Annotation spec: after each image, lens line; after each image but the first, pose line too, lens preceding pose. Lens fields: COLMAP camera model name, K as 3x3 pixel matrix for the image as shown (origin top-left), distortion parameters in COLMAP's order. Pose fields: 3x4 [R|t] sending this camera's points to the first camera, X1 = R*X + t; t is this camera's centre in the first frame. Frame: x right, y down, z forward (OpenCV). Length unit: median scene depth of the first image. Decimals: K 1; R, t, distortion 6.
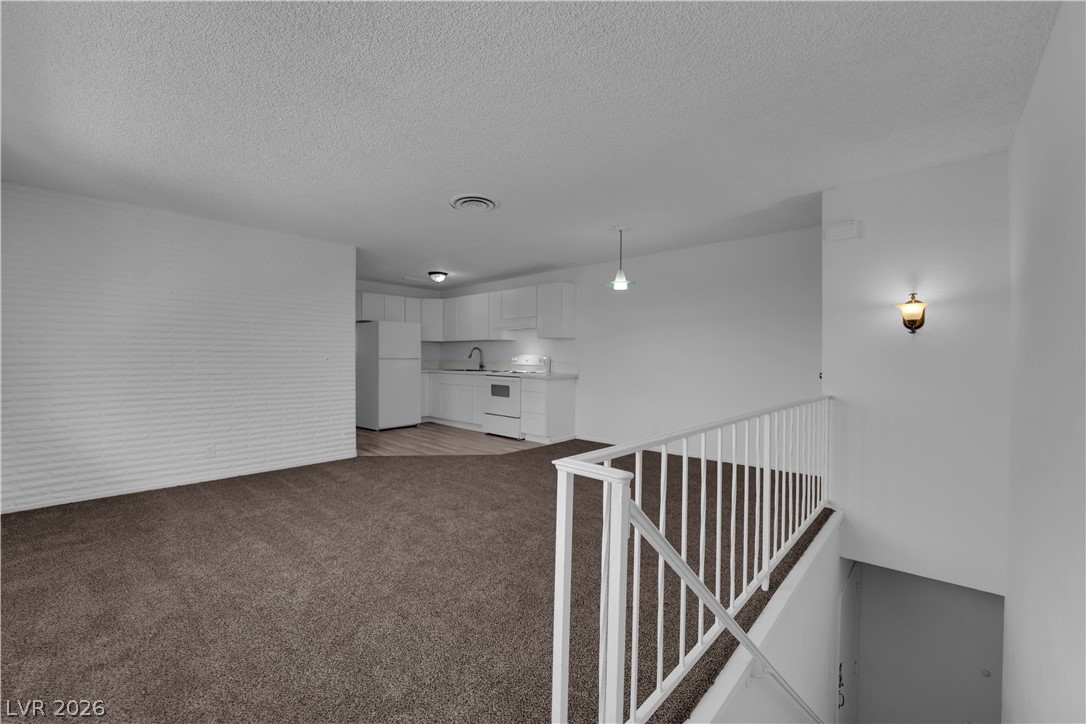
lens RADIAL K [[435.0, 0, 542.0], [0, 435.0, 357.0], [0, 0, 1]] dist [-0.013699, -0.000278]
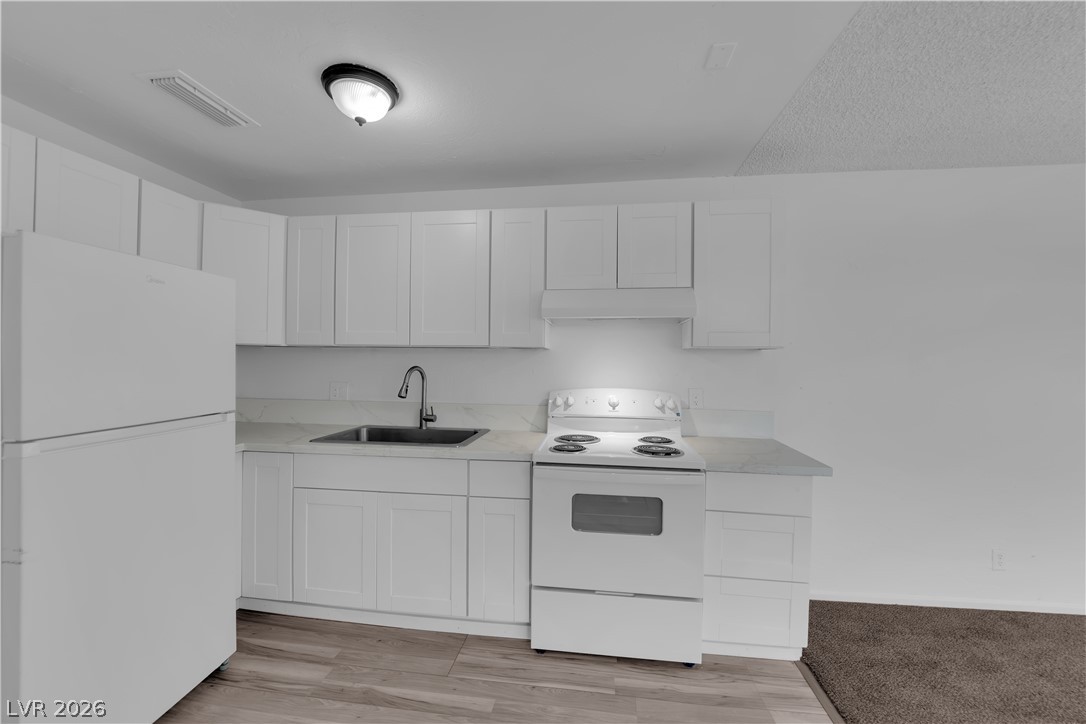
lens RADIAL K [[435.0, 0, 548.3], [0, 435.0, 359.8], [0, 0, 1]] dist [-0.013699, -0.000278]
pose [[0.816919, 0.006271, 0.576718, -0.299334], [-0.004600, 0.999980, -0.004357, -0.029383], [-0.576734, 0.000907, 0.816932, 0.734795]]
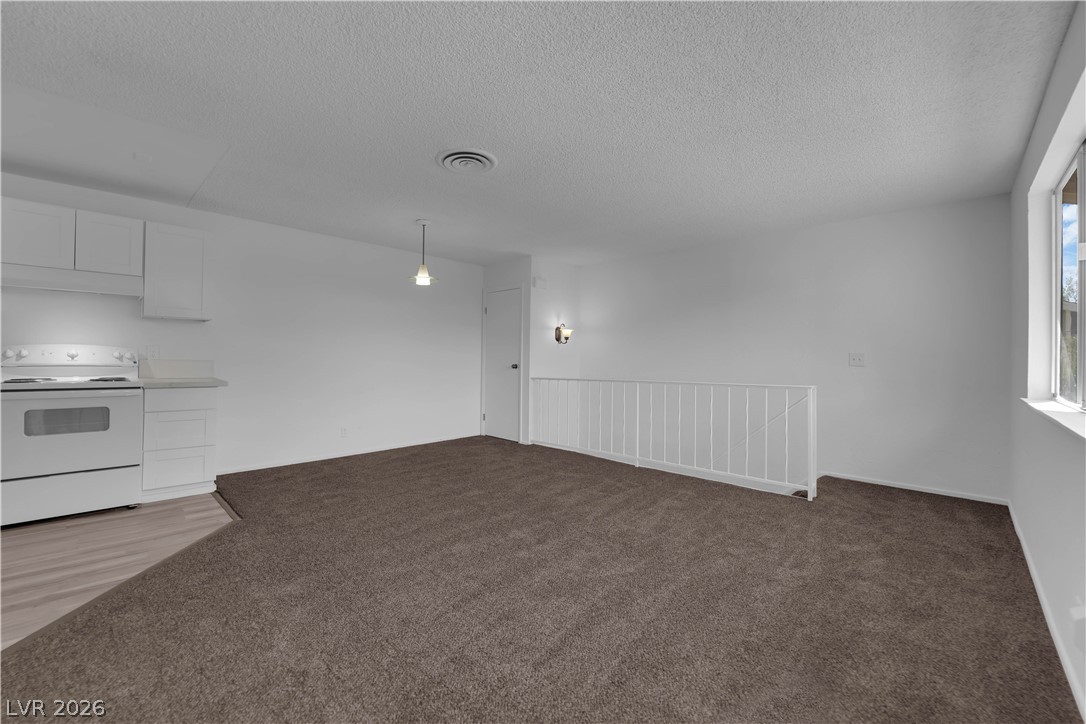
lens RADIAL K [[435.0, 0, 536.1], [0, 435.0, 356.8], [0, 0, 1]] dist [-0.013699, -0.000278]
pose [[0.039922, -0.001353, 0.999202, -0.509143], [-0.009294, 0.999955, 0.001726, 0.002900], [-0.999160, -0.009355, 0.039907, 0.453516]]
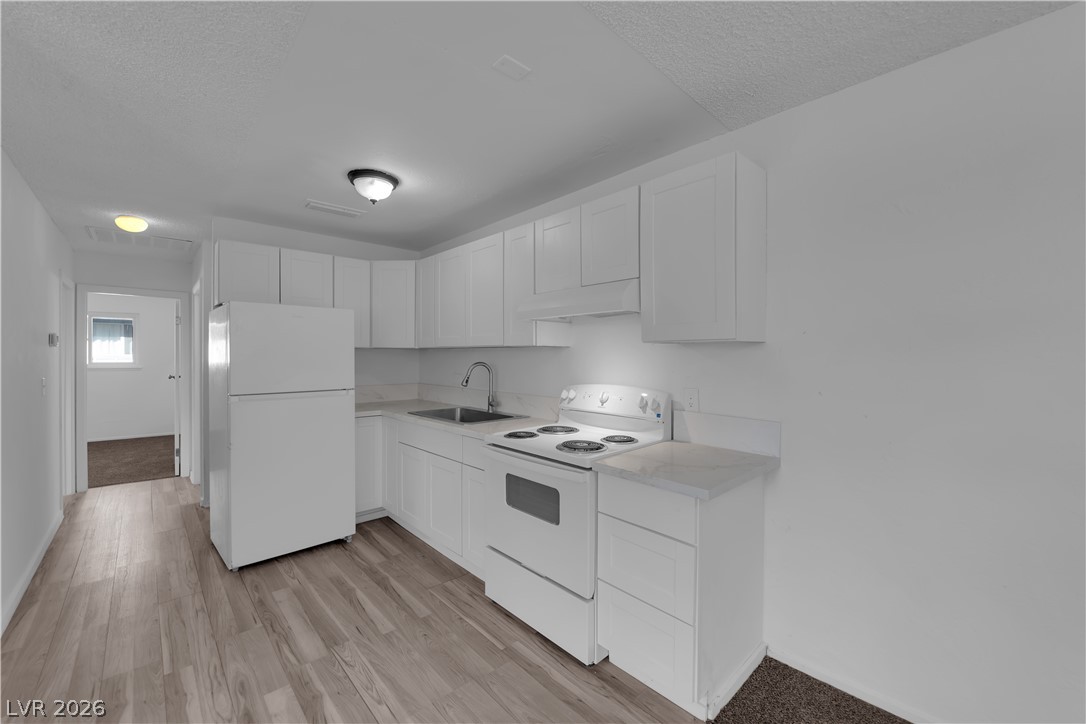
lens RADIAL K [[435.0, 0, 544.6], [0, 435.0, 359.9], [0, 0, 1]] dist [-0.013699, -0.000278]
pose [[0.996755, -0.000790, -0.080493, -0.055054], [0.001215, 0.999986, 0.005231, -0.030083], [0.080488, -0.005312, 0.996741, 0.628526]]
